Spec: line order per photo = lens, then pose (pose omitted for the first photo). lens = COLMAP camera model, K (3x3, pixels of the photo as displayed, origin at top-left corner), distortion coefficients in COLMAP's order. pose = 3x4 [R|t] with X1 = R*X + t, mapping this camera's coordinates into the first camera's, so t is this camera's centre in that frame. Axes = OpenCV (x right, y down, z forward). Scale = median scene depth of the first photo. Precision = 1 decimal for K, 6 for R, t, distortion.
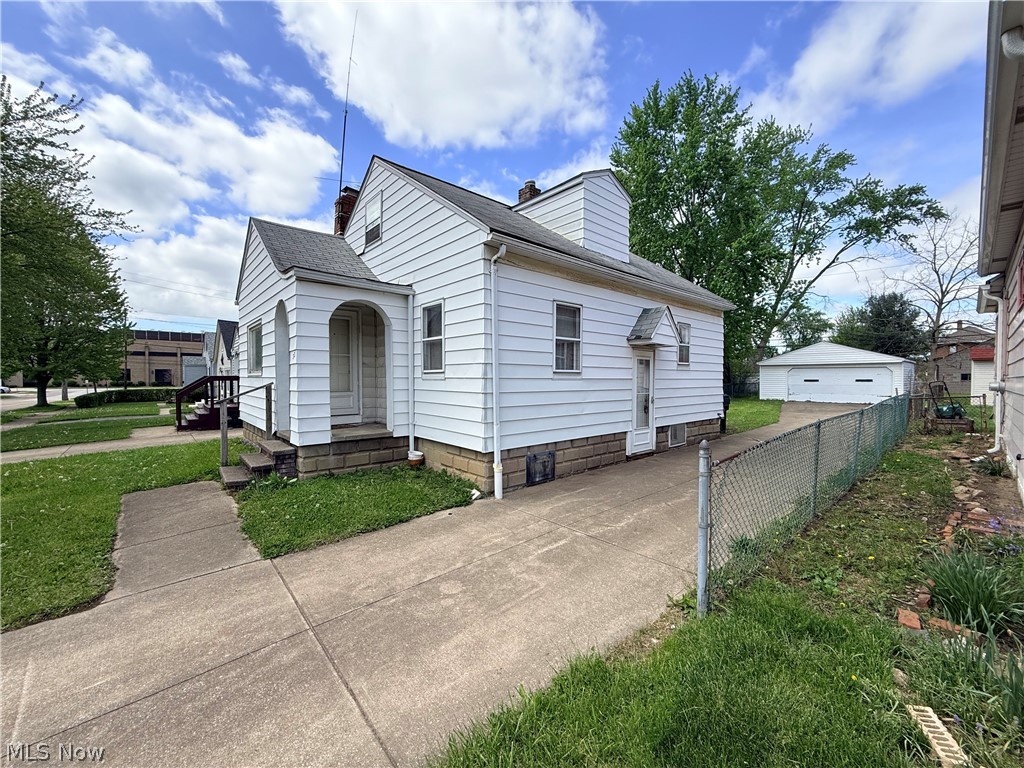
lens RADIAL K [[405.9, 0, 508.4], [0, 405.9, 385.6], [0, 0, 1]] dist [0.000892, 0.000039]
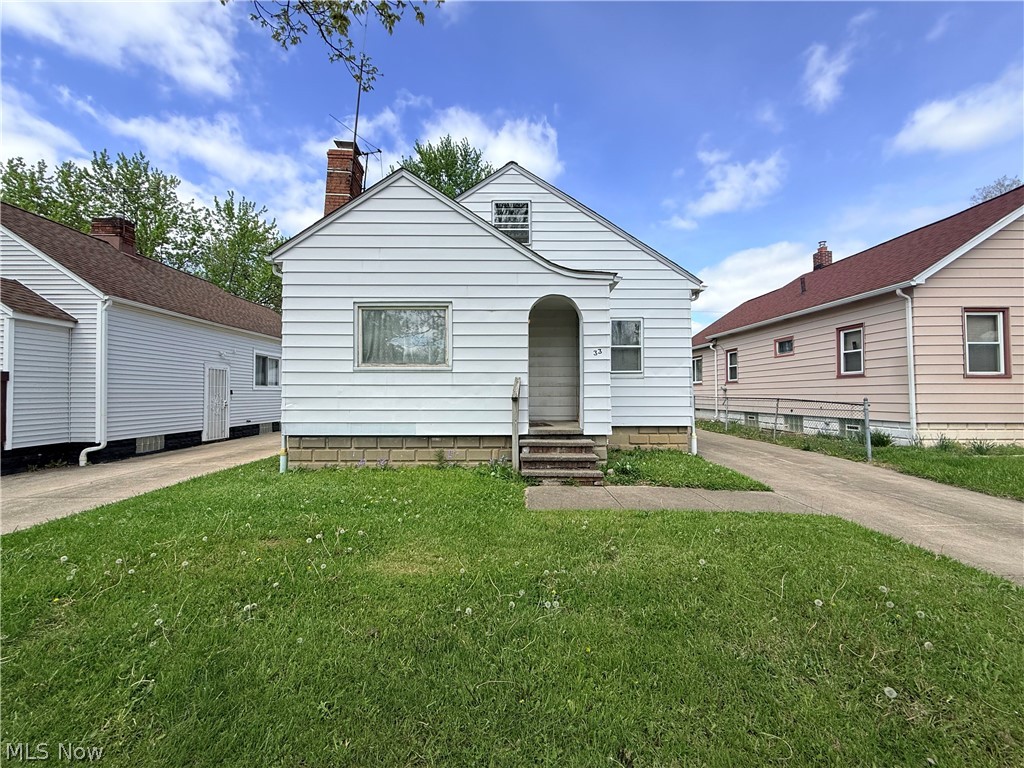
lens RADIAL K [[405.9, 0, 508.4], [0, 405.9, 385.6], [0, 0, 1]] dist [0.000892, 0.000039]
pose [[0.621194, 0.010988, 0.783580, -1.384948], [0.013881, 0.999591, -0.025022, 0.033905], [-0.783534, 0.026421, 0.620787, 0.488262]]
